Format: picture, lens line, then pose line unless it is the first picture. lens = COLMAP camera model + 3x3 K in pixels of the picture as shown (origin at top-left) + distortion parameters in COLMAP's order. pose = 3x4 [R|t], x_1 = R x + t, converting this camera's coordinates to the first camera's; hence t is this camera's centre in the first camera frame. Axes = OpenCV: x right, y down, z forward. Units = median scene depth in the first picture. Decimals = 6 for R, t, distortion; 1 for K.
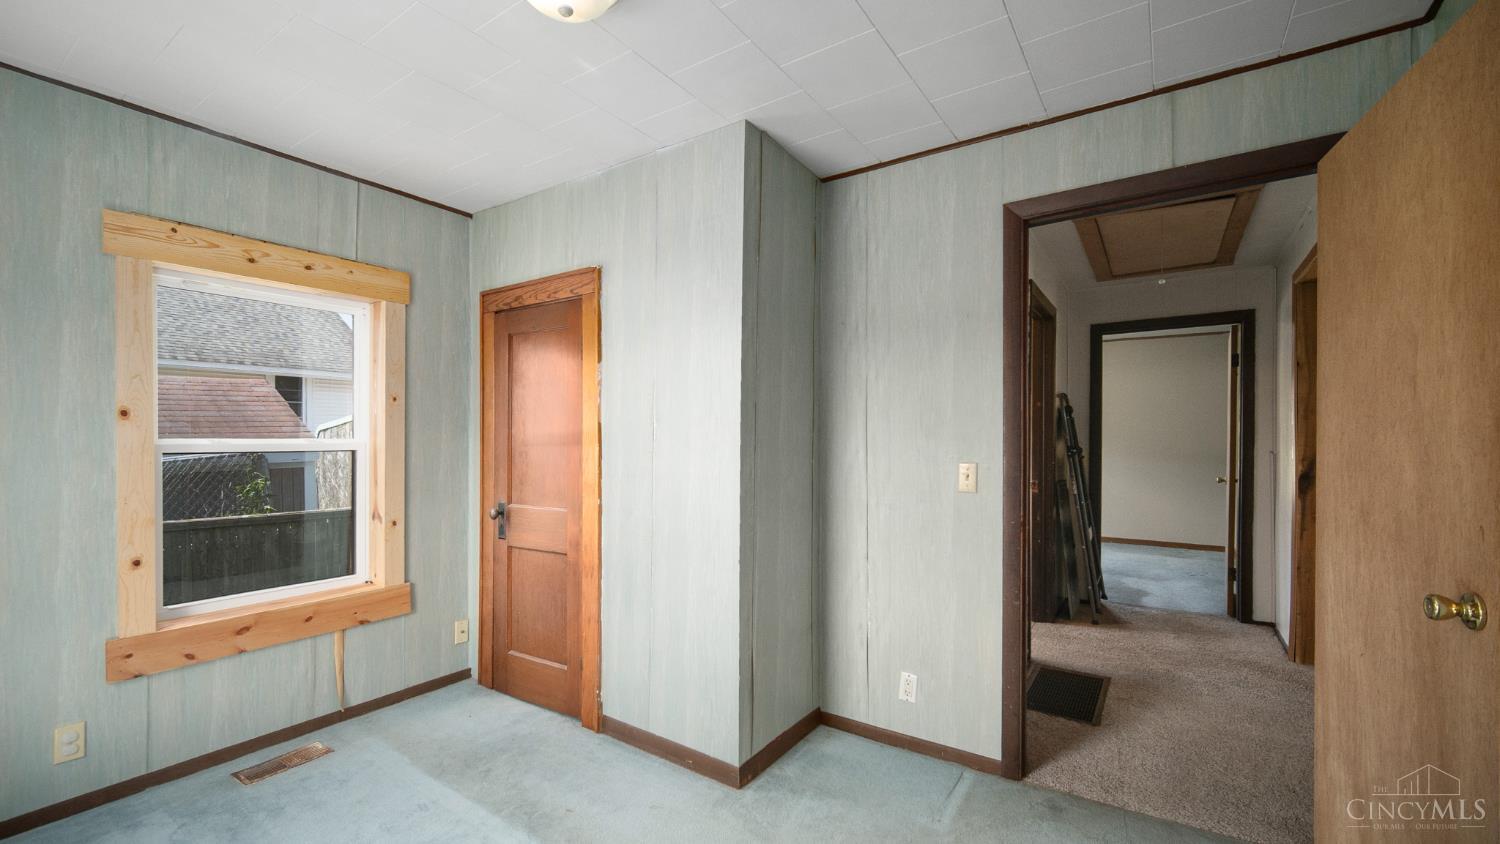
lens RADIAL K [[604.2, 0, 748.6], [0, 604.2, 440.0], [0, 0, 1]] dist [-0.000103, 0.000168]
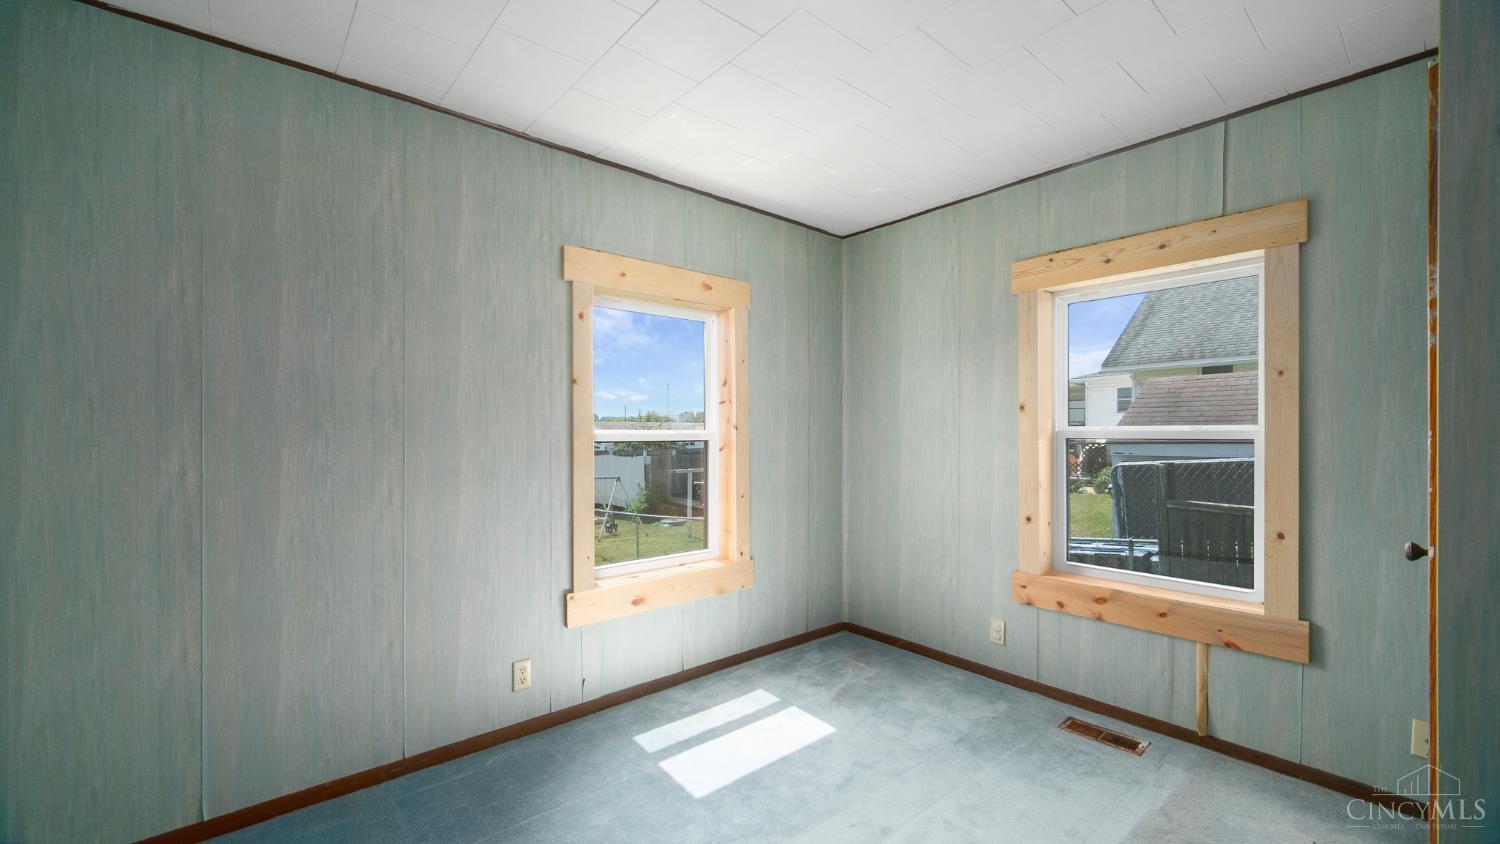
lens RADIAL K [[617.2, 0, 750.0], [0, 617.2, 422.0], [0, 0, 1]] dist [-0.001737, -0.000215]
pose [[-0.265244, -0.006581, -0.964159, 0.393367], [0.002712, 0.999968, -0.007572, -0.002109], [0.964177, -0.004623, -0.265218, 0.643411]]
